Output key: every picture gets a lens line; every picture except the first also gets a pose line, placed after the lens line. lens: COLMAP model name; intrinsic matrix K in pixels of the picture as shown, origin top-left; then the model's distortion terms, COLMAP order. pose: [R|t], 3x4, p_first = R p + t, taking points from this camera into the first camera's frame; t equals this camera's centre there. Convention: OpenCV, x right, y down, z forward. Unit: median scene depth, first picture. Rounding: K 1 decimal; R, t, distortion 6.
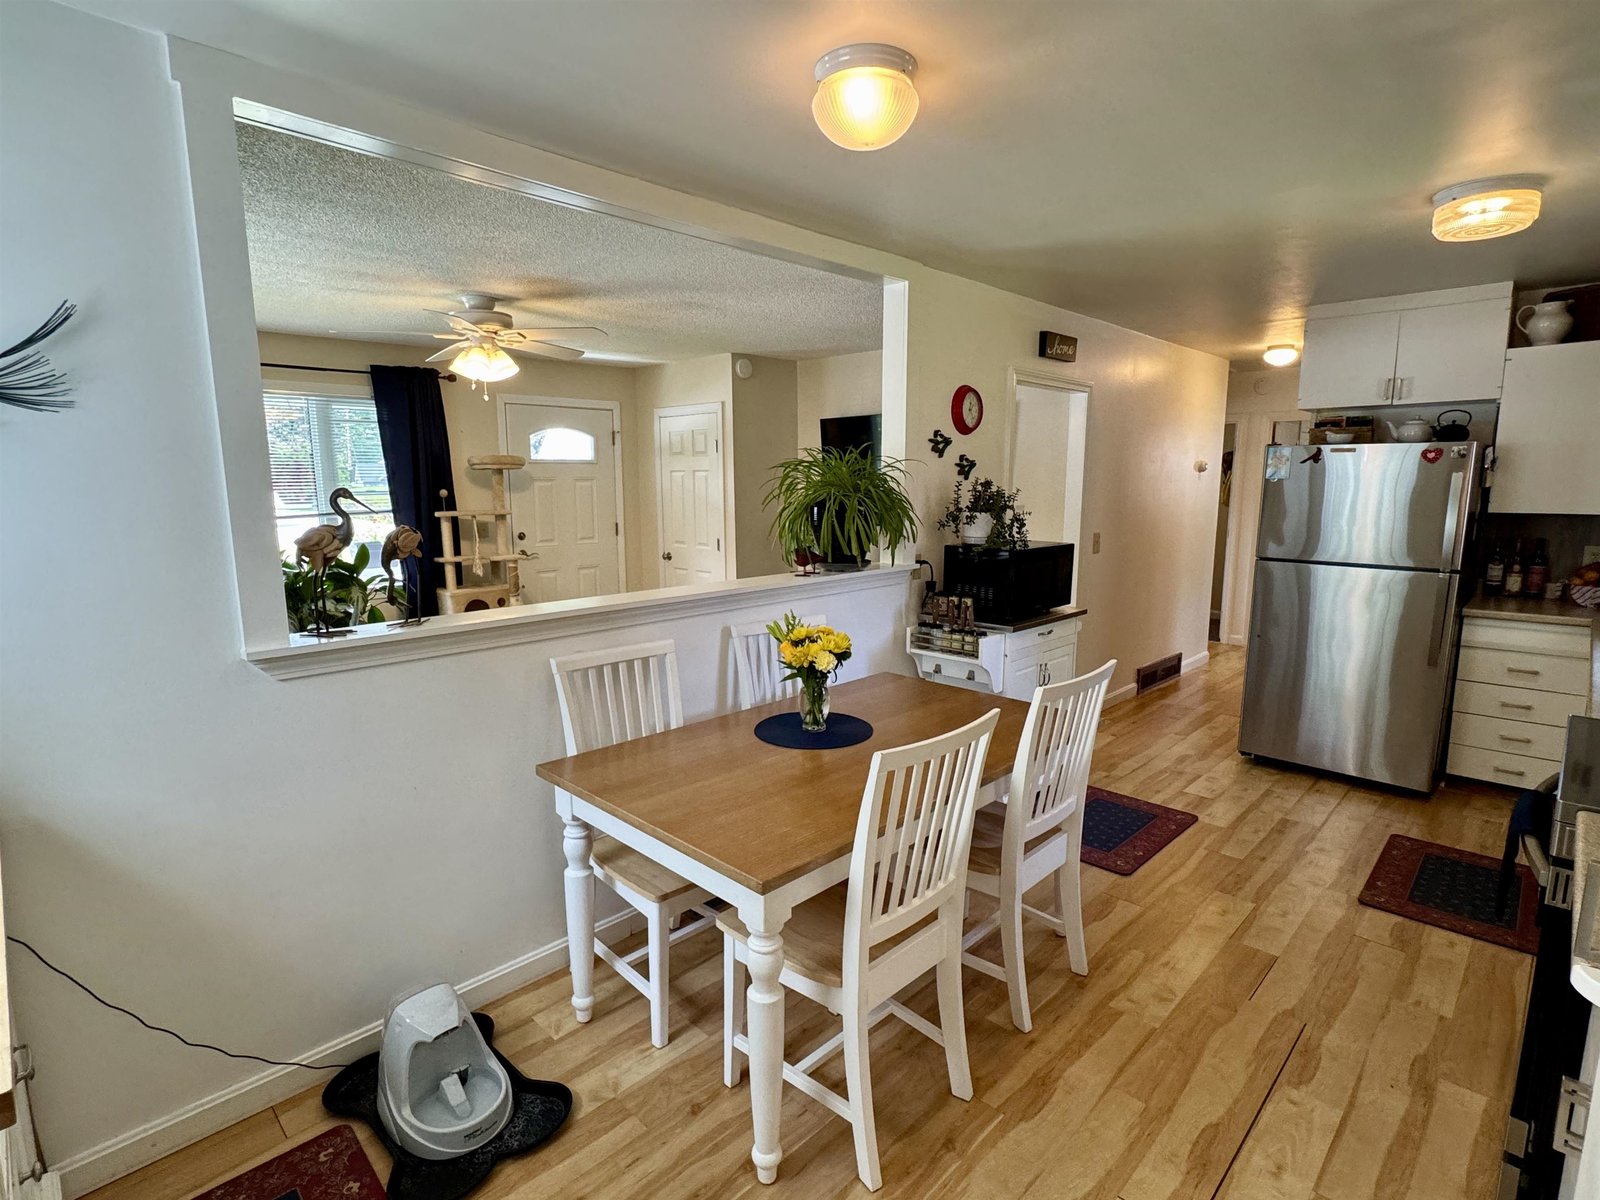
lens RADIAL K [[797.4, 0, 799.8], [0, 797.4, 606.0], [0, 0, 1]] dist [0.000274, -0.000063]
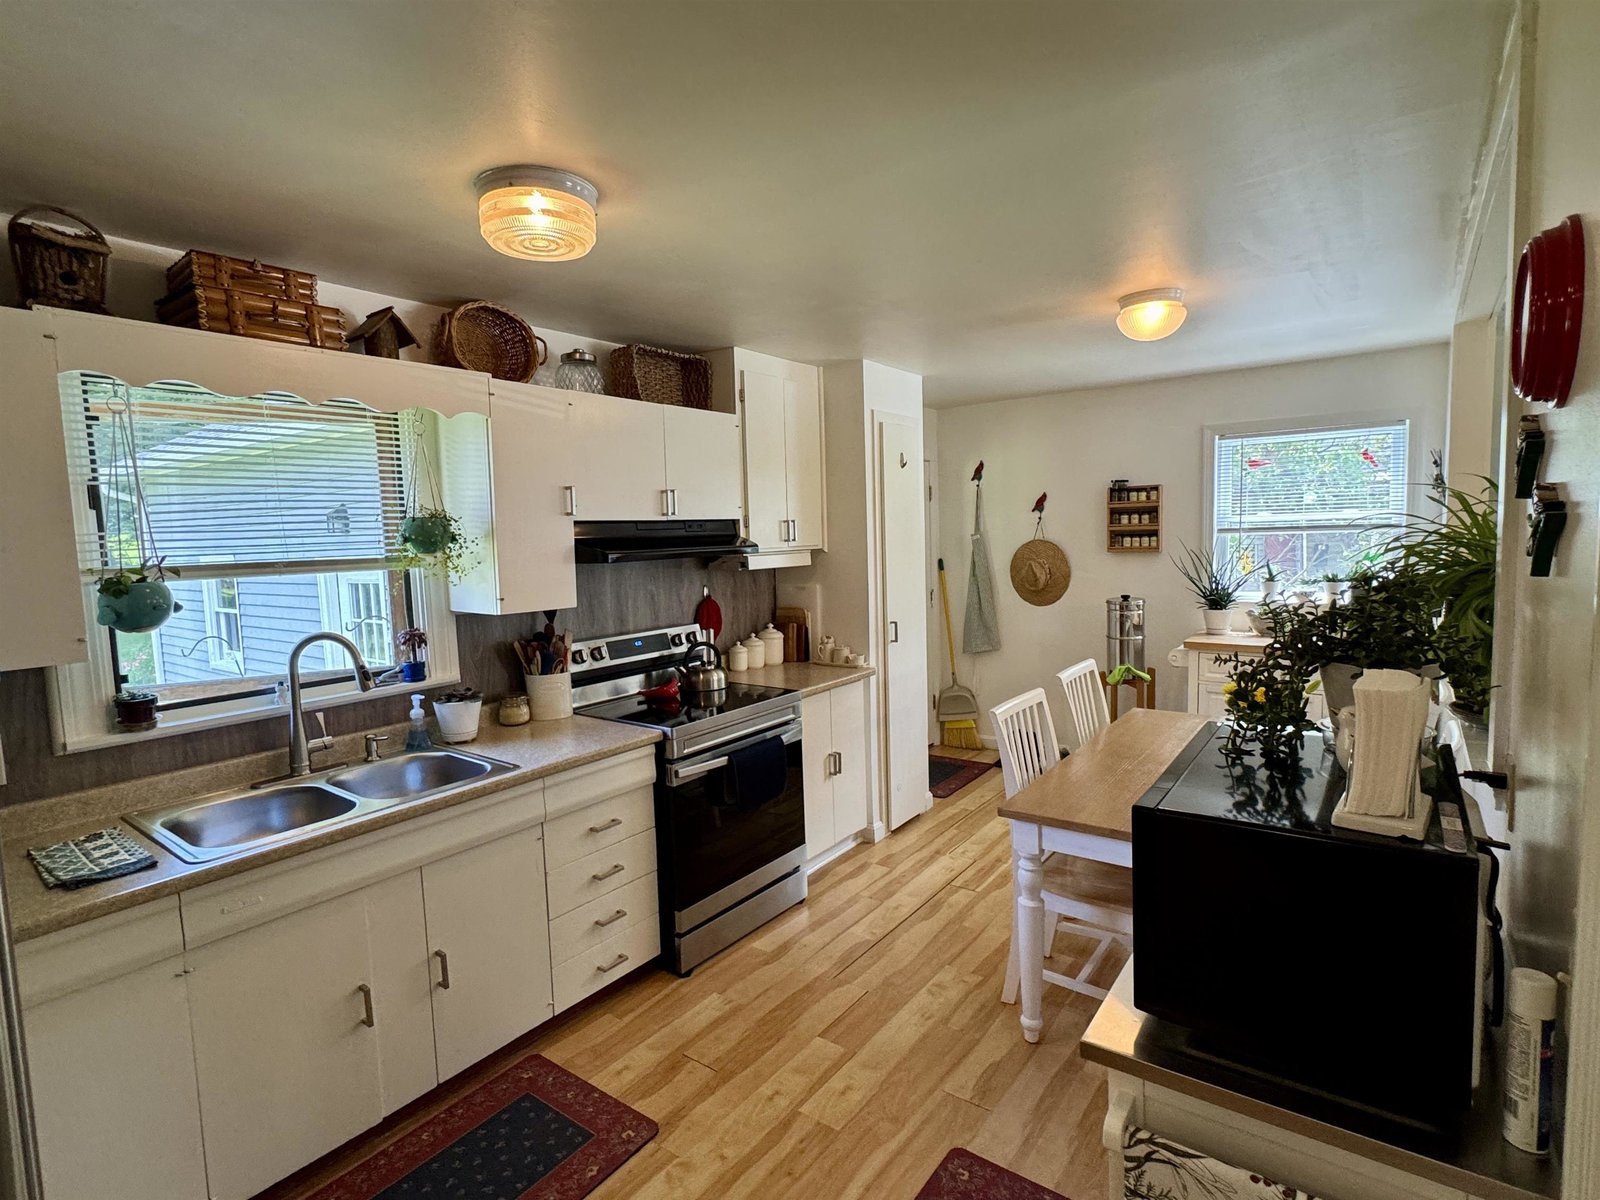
lens RADIAL K [[804.7, 0, 801.4], [0, 804.7, 605.0], [0, 0, 1]] dist [-0.001062, -0.000590]
pose [[-0.989030, 0.048783, -0.139430, 0.468017], [0.013068, 0.969090, 0.246361, -0.206933], [0.147139, 0.241836, -0.959096, 1.163668]]
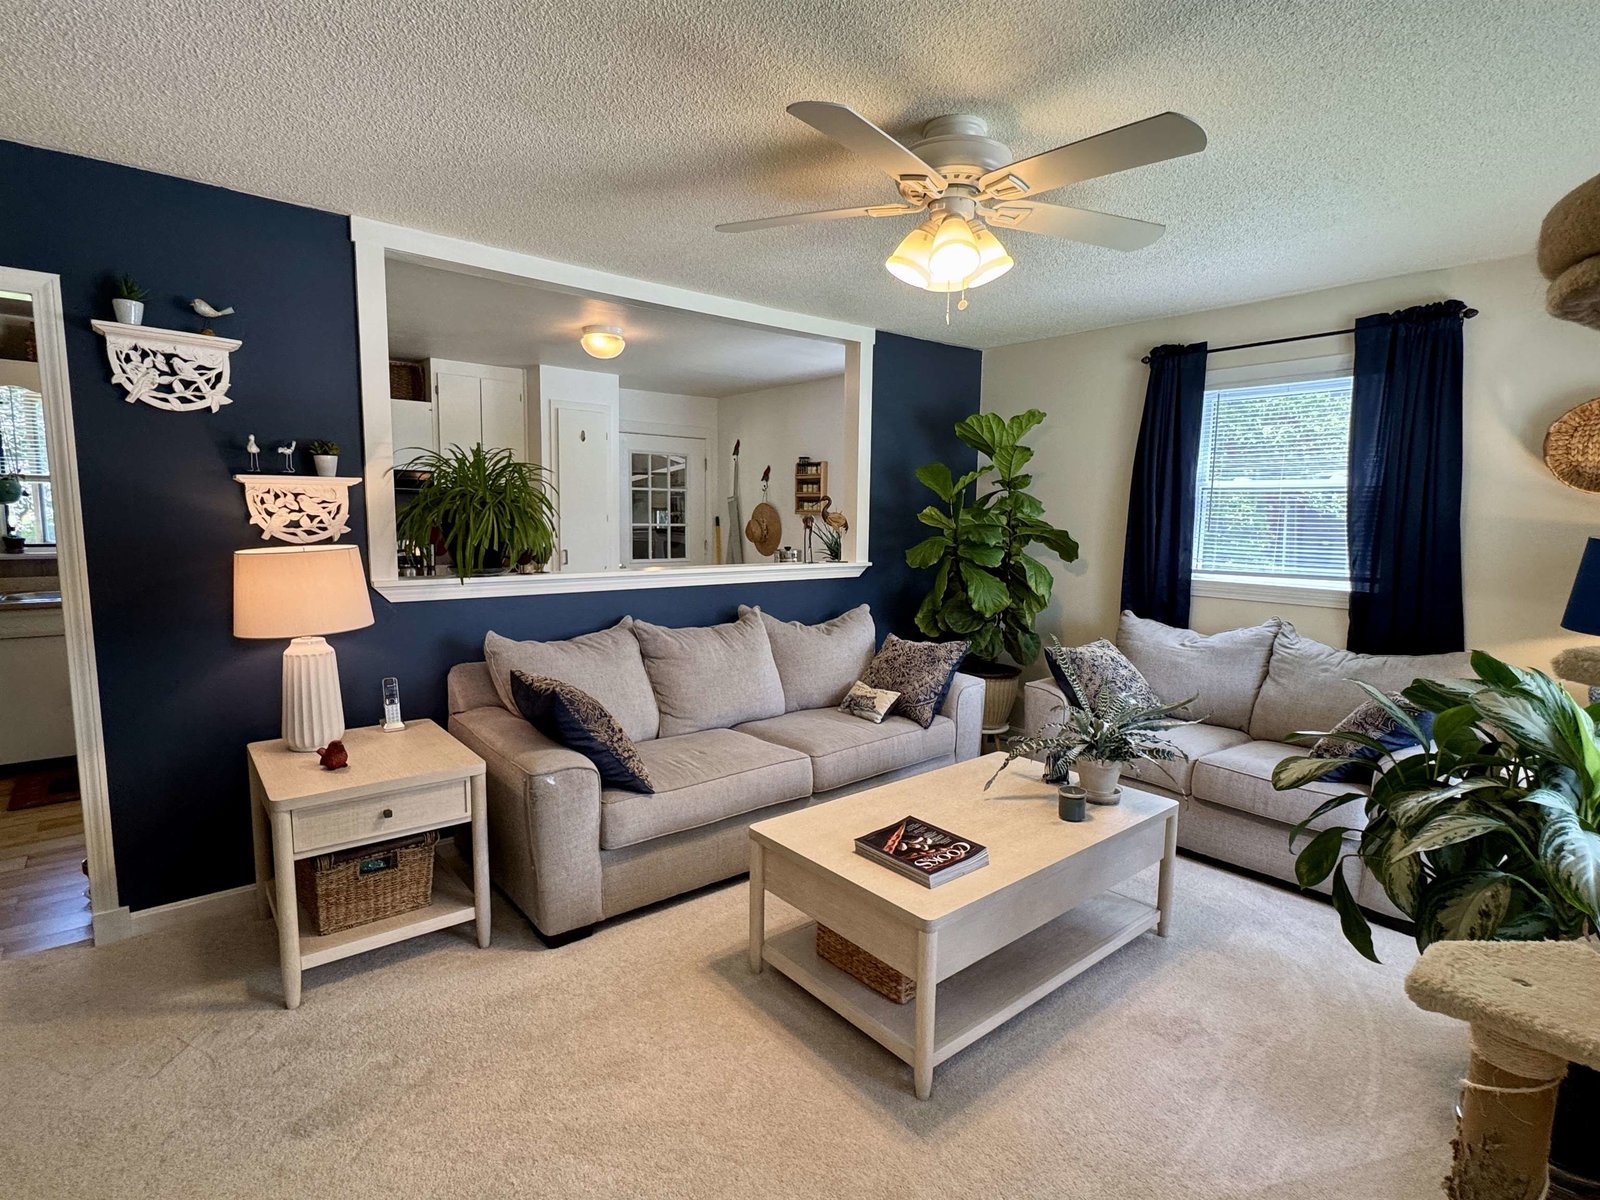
lens RADIAL K [[804.7, 0, 801.4], [0, 804.7, 605.0], [0, 0, 1]] dist [-0.001062, -0.000590]
pose [[-0.995023, -0.020805, 0.097448, -0.358579], [0.006042, 0.963564, 0.267410, -0.222955], [-0.099461, 0.266668, -0.958643, 1.584486]]
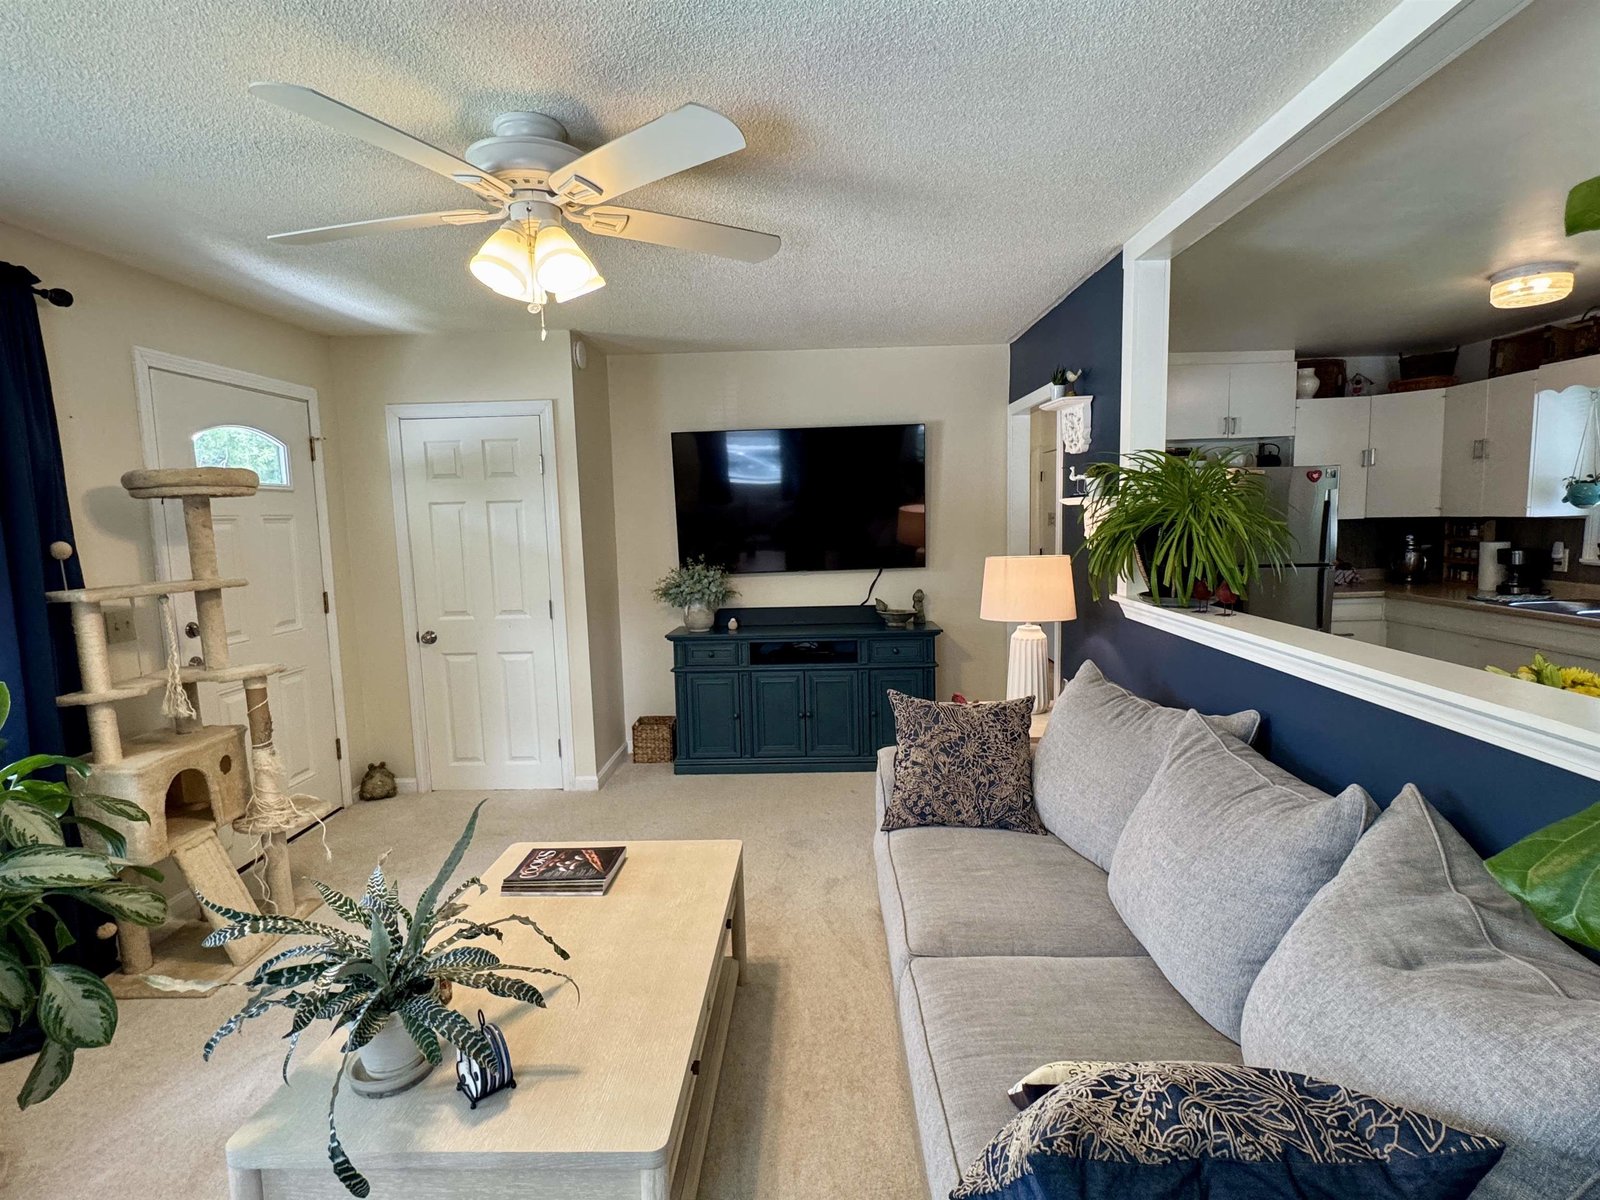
lens RADIAL K [[804.7, 0, 801.4], [0, 804.7, 605.0], [0, 0, 1]] dist [-0.001062, -0.000590]
pose [[0.727892, -0.093095, 0.679343, -0.636241], [0.132670, 0.991140, -0.006329, -0.075295], [-0.672735, 0.094735, 0.733794, 0.554063]]
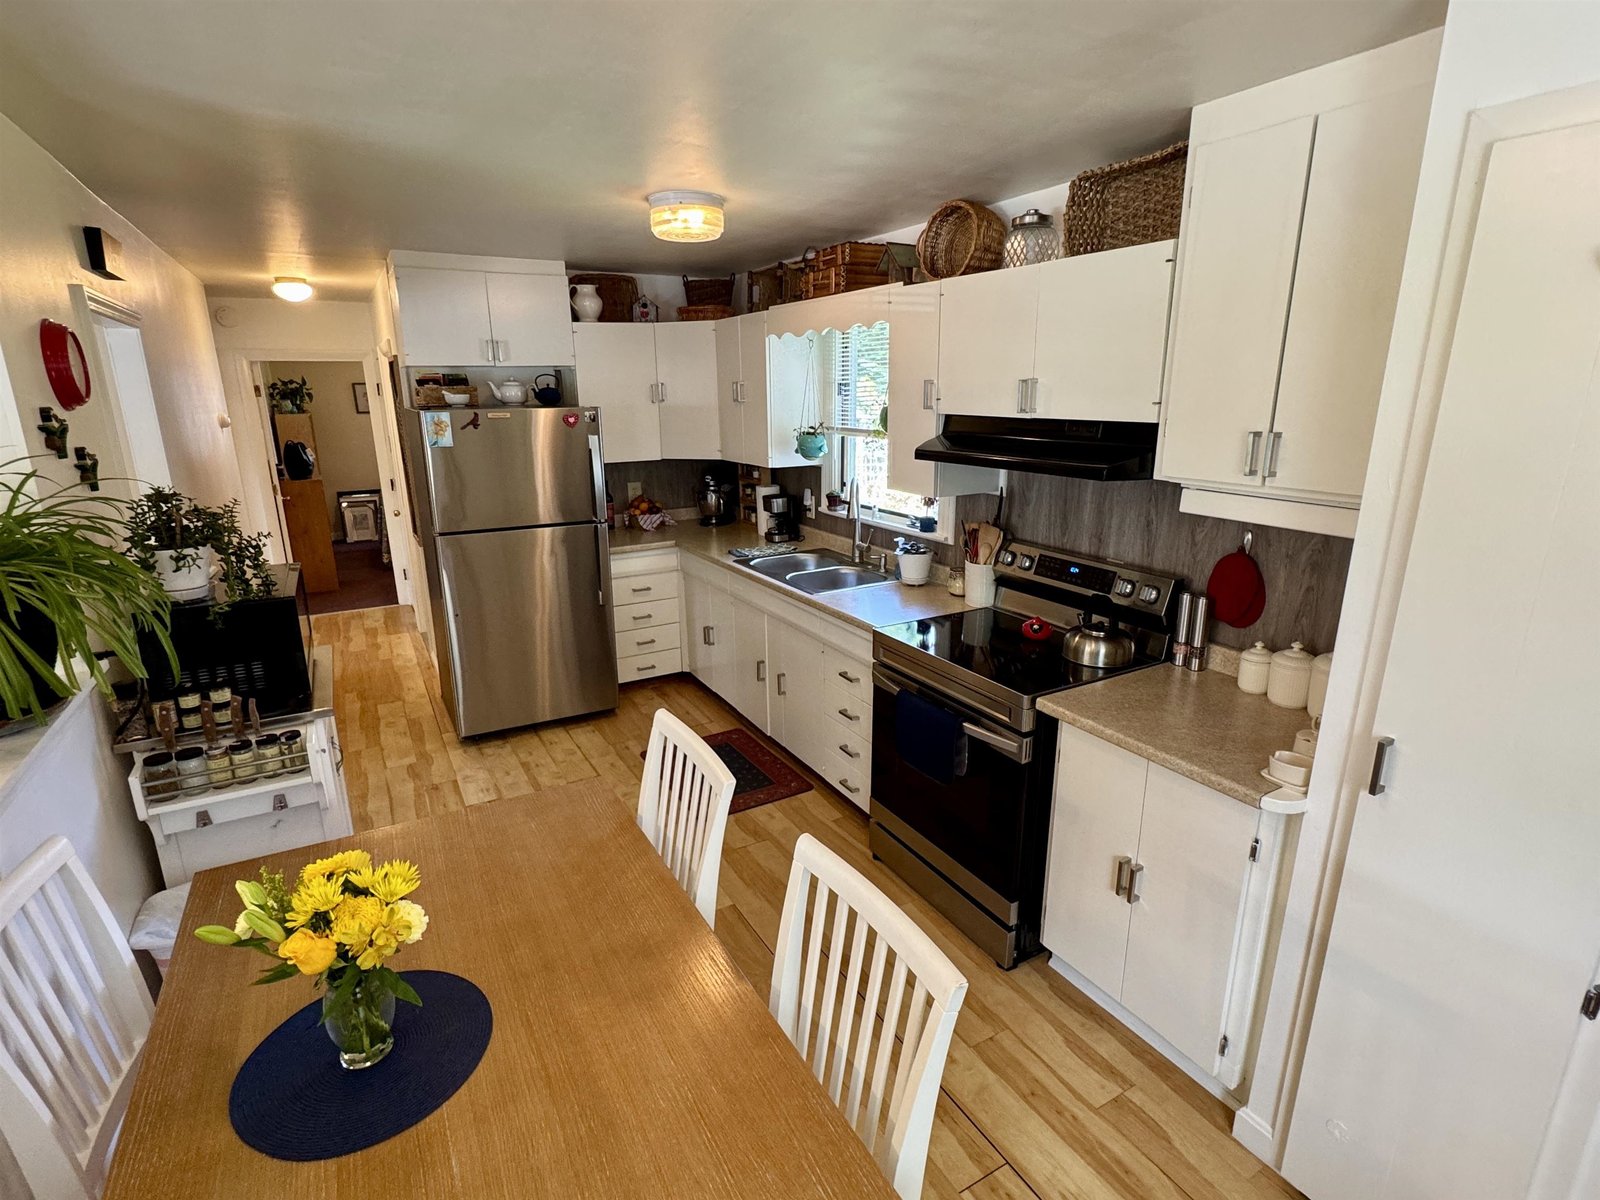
lens RADIAL K [[804.7, 0, 801.4], [0, 804.7, 605.0], [0, 0, 1]] dist [-0.001062, -0.000590]
pose [[0.275184, -0.252594, 0.927615, -0.195500], [0.161688, 0.963284, 0.214340, -0.115867], [-0.947698, 0.091002, 0.305922, 0.336515]]
